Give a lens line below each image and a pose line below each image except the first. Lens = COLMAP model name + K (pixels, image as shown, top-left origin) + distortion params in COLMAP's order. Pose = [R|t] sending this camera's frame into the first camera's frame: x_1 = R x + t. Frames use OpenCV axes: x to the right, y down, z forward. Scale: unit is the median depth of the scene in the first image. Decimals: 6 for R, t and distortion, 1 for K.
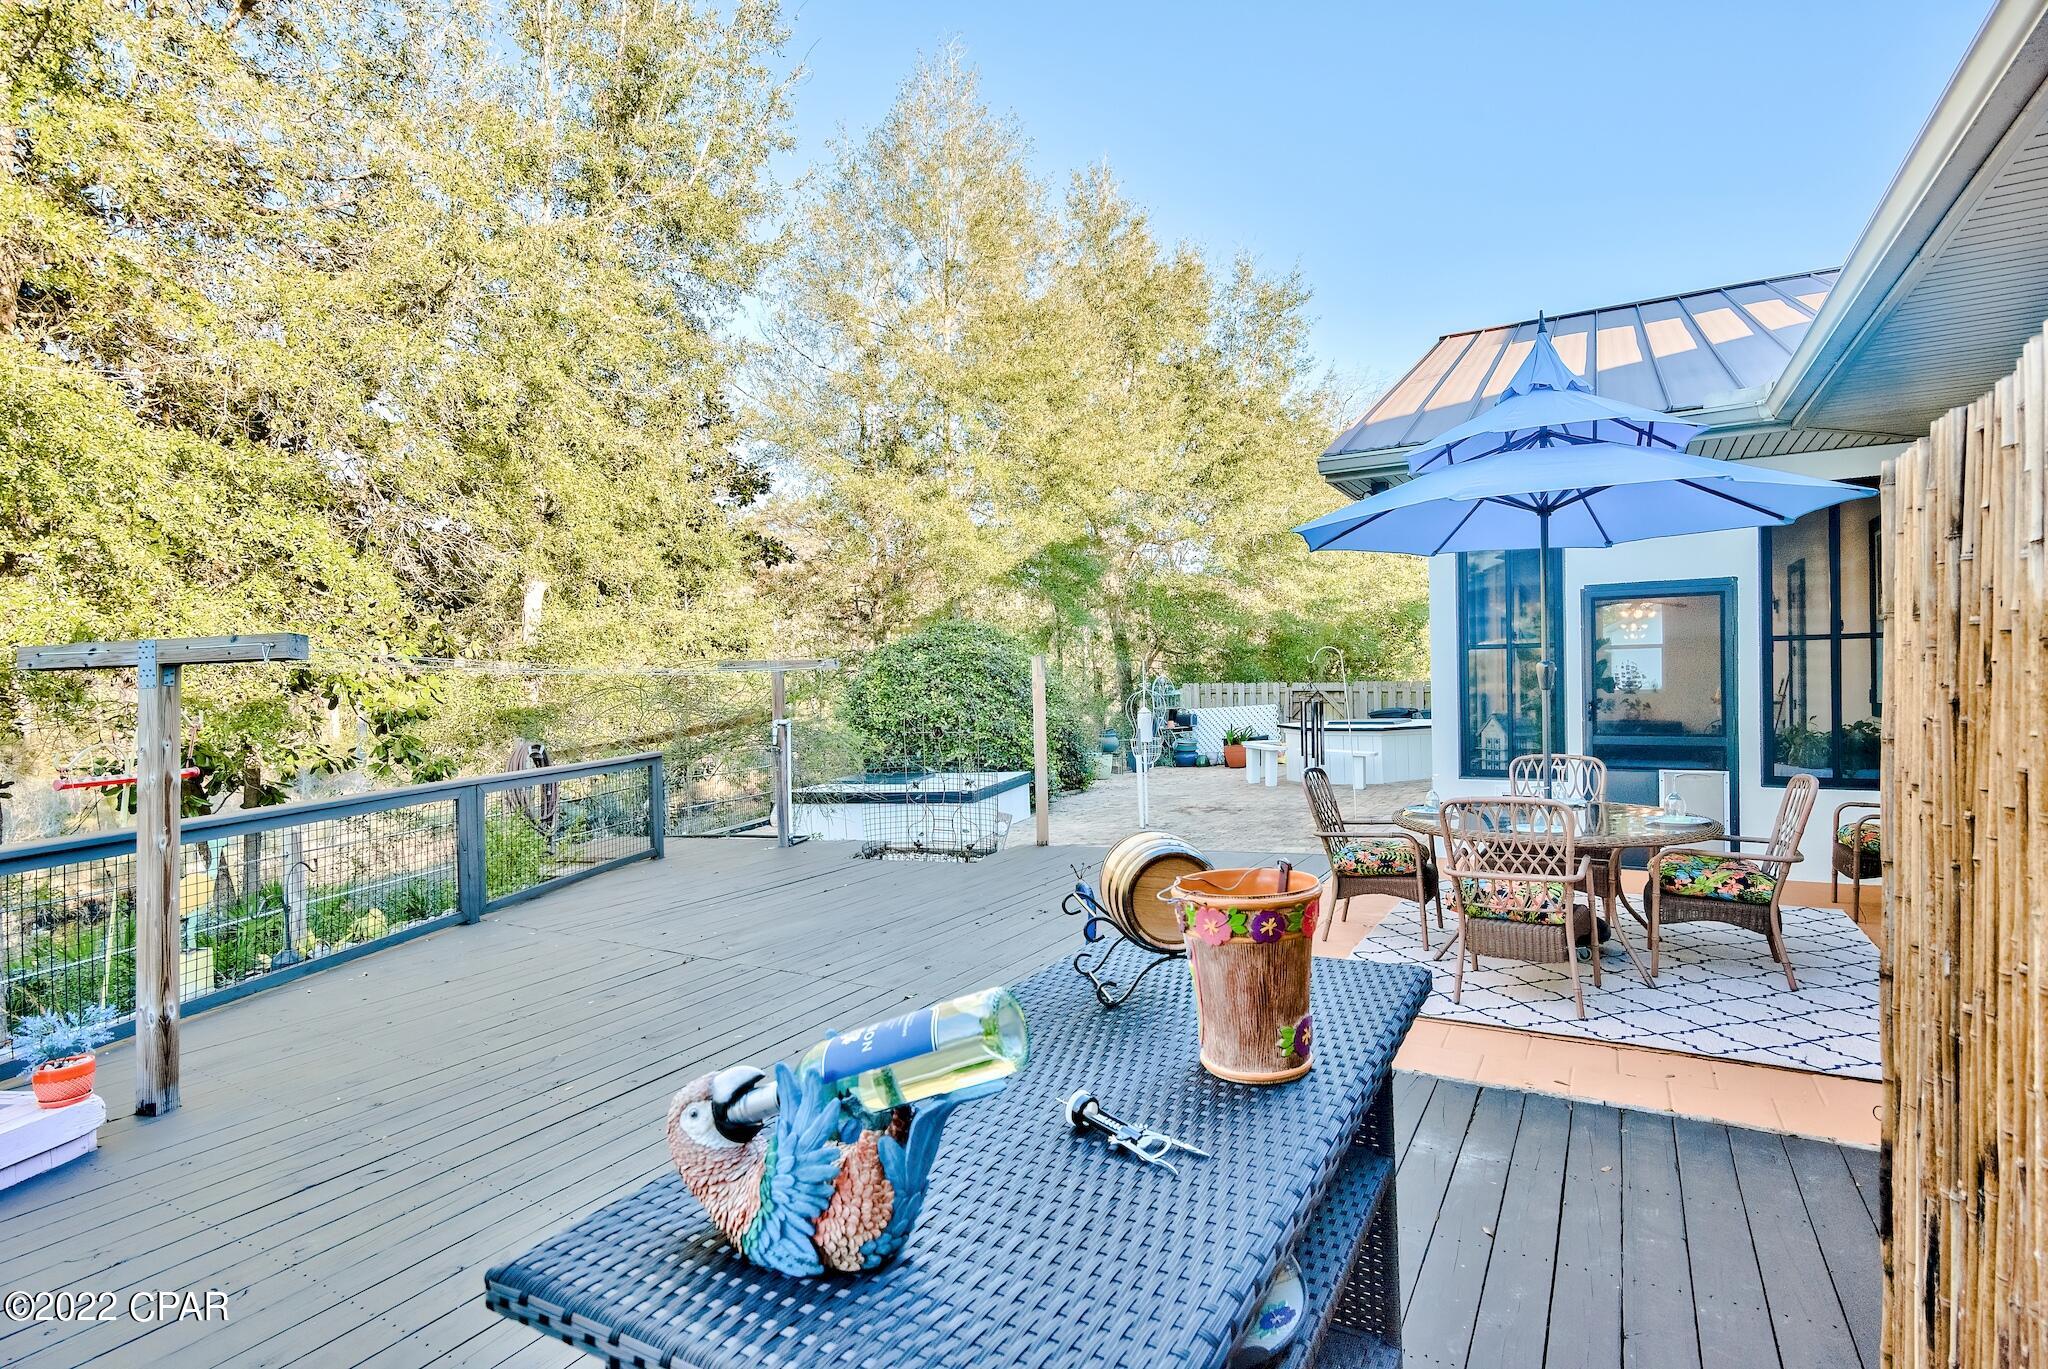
lens RADIAL K [[1004.2, 0, 1017.5], [0, 1004.2, 688.8], [0, 0, 1]] dist [-0.005767, 0.000596]
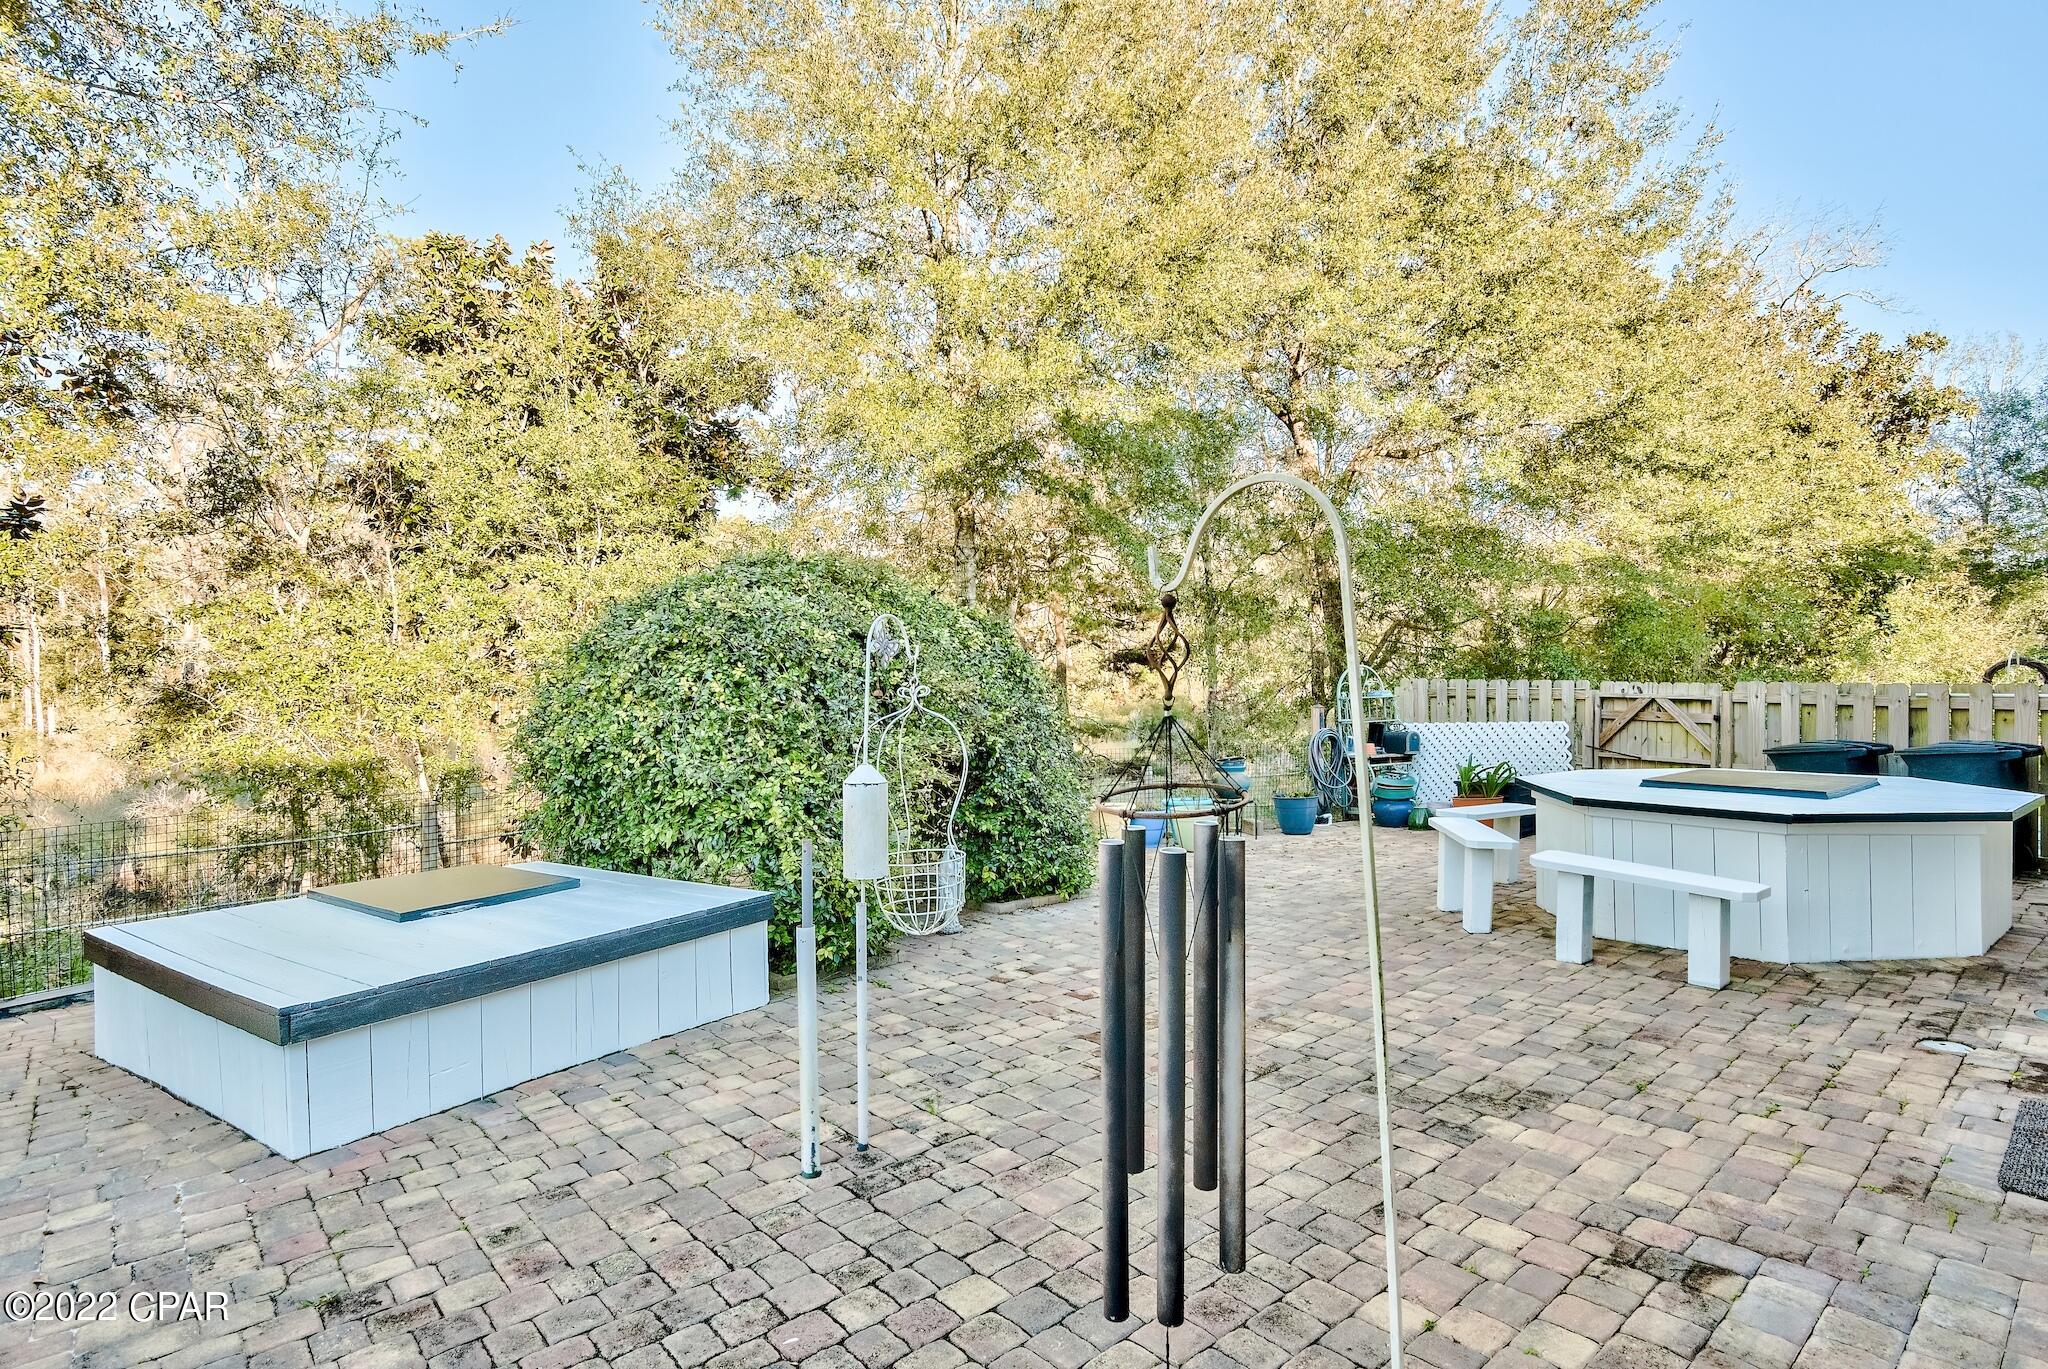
lens RADIAL K [[1004.2, 0, 1040.2], [0, 1004.2, 680.6], [0, 0, 1]] dist [-0.005767, 0.000596]
pose [[0.951326, 0.017072, -0.307712, 0.146435], [-0.014885, 0.999845, 0.009454, -0.006542], [0.307826, -0.004414, 0.951433, 0.386922]]
